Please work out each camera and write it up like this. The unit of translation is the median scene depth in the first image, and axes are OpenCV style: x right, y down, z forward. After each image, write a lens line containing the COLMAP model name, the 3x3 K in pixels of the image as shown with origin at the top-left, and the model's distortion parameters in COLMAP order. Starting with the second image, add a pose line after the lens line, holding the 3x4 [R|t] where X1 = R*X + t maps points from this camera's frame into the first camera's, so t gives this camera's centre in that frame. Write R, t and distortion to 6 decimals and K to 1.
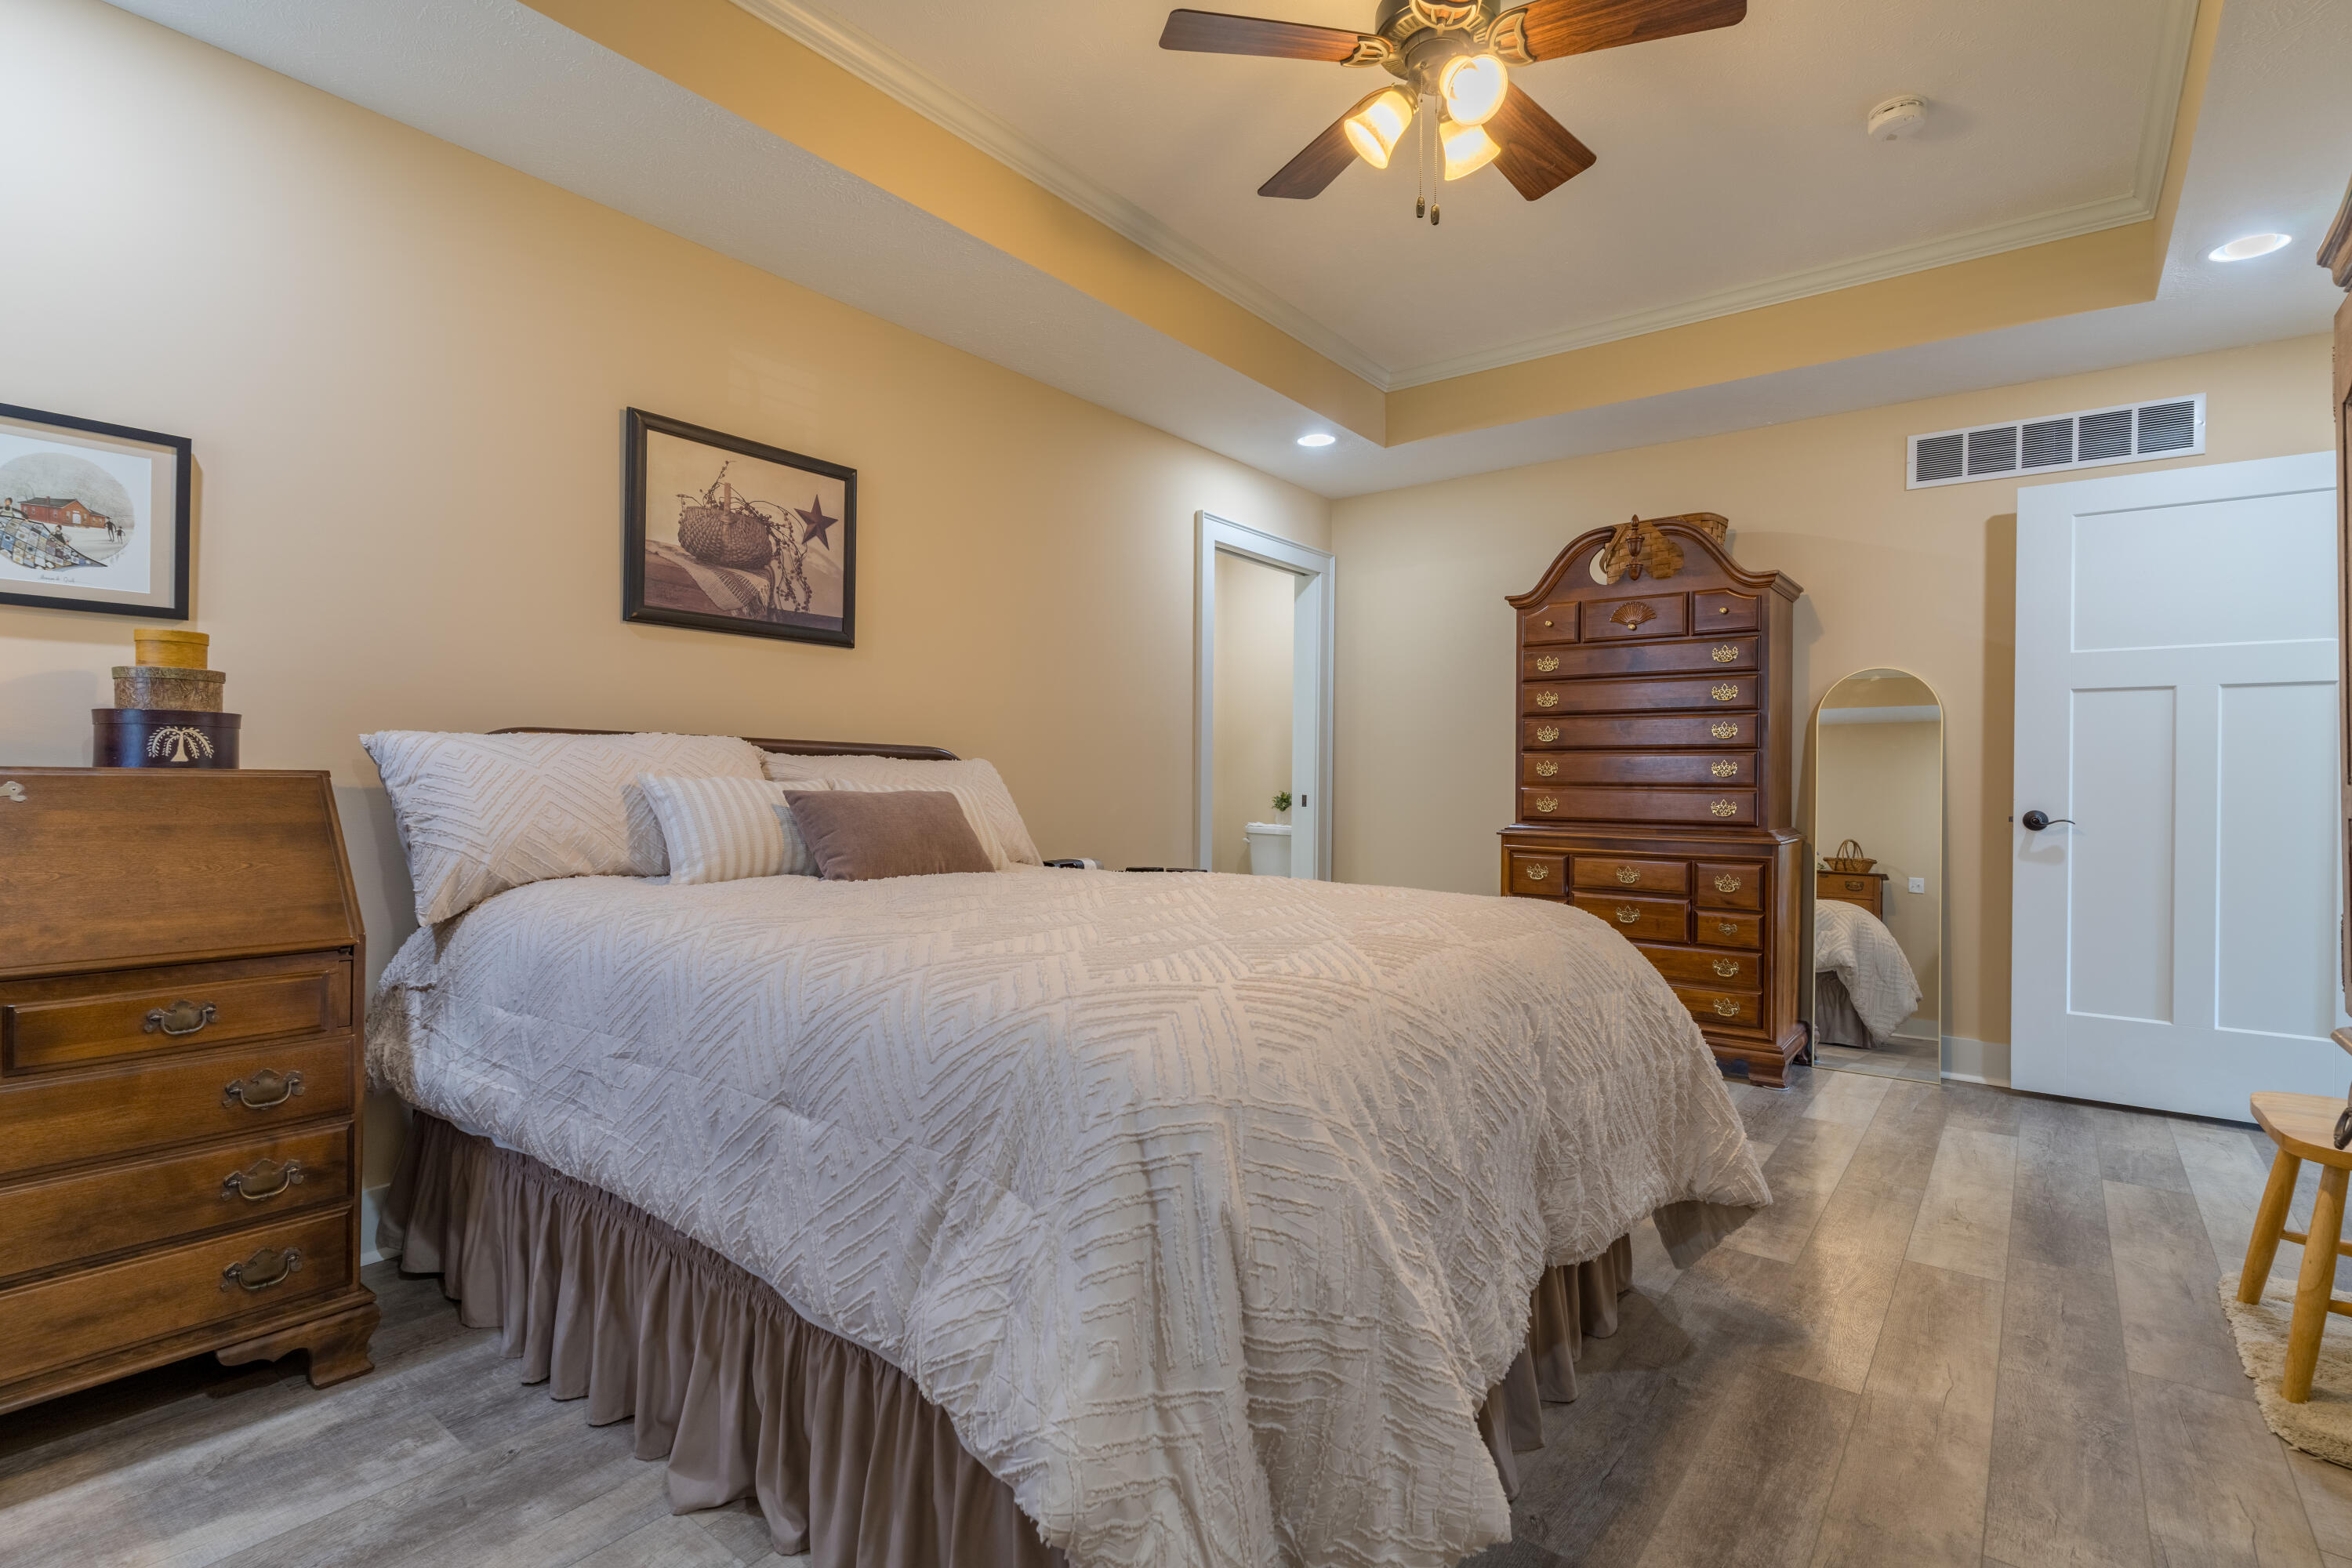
lens RADIAL K [[1120.4, 0, 1173.9], [0, 1120.4, 777.9], [0, 0, 1]] dist [0.001285, -0.000222]
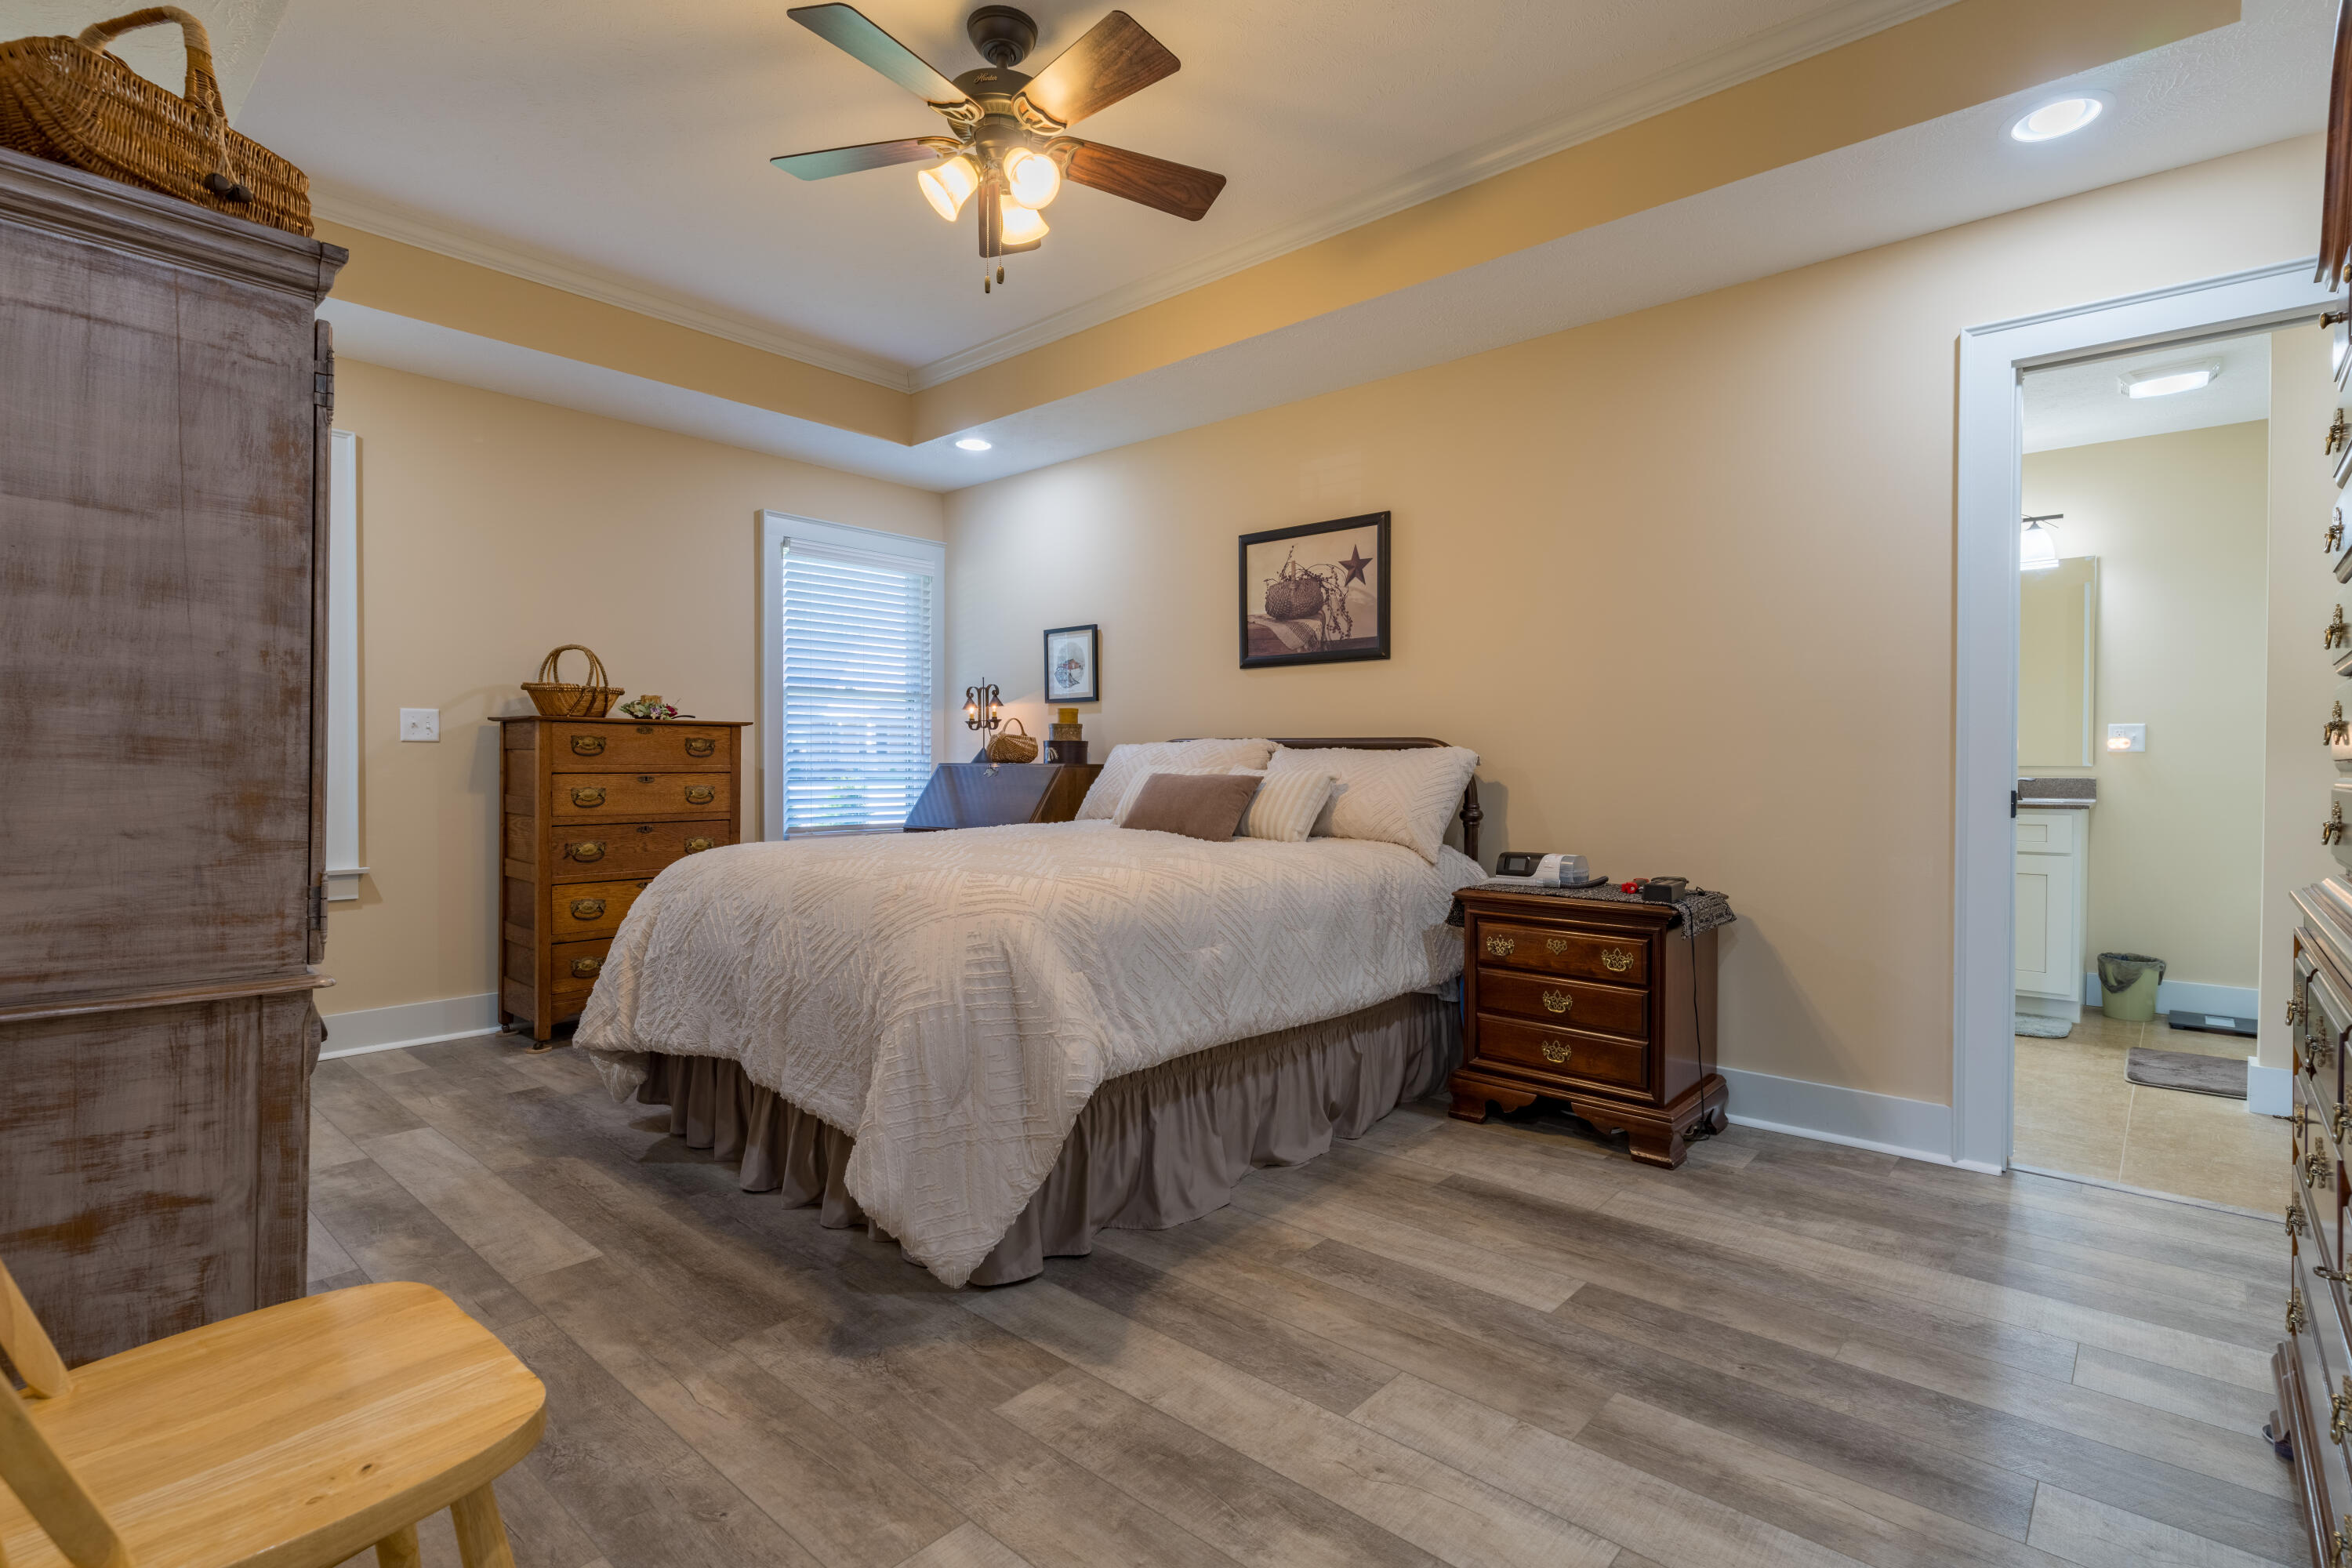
lens RADIAL K [[1120.4, 0, 1172.4], [0, 1120.4, 773.4], [0, 0, 1]] dist [0.001285, -0.000222]
pose [[-0.070594, -0.006813, -0.997482, 1.016006], [-0.004696, 0.999968, -0.006497, 0.018047], [0.997494, 0.004225, -0.070624, 0.927841]]
